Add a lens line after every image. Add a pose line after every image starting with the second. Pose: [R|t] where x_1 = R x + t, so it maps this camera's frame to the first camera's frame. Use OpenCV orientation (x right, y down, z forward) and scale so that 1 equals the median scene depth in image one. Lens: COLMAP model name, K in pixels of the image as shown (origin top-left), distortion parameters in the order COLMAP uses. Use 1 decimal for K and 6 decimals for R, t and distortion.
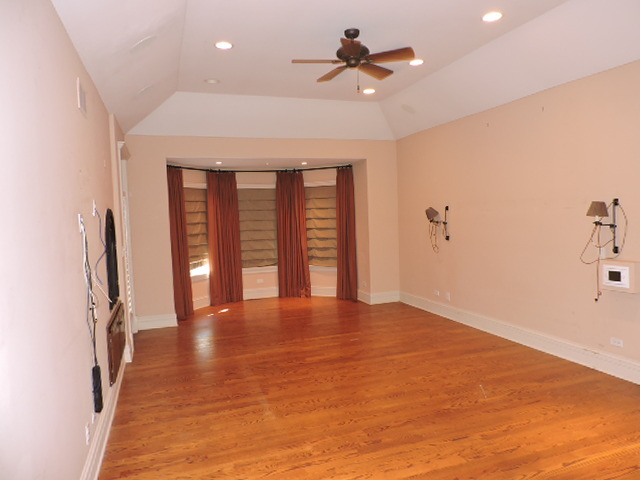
lens RADIAL K [[459.3, 0, 320.4], [0, 459.3, 239.9], [0, 0, 1]] dist [-0.002530, 0.002668]
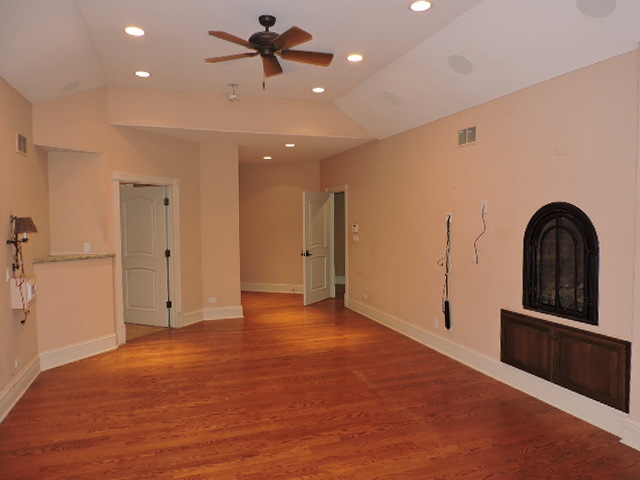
lens RADIAL K [[459.3, 0, 319.9], [0, 459.3, 239.5], [0, 0, 1]] dist [-0.002530, 0.002668]
pose [[-0.998842, 0.047977, 0.003722, -0.023678], [0.048108, 0.993803, 0.100209, -0.107597], [0.001109, 0.100272, -0.994959, 1.952886]]
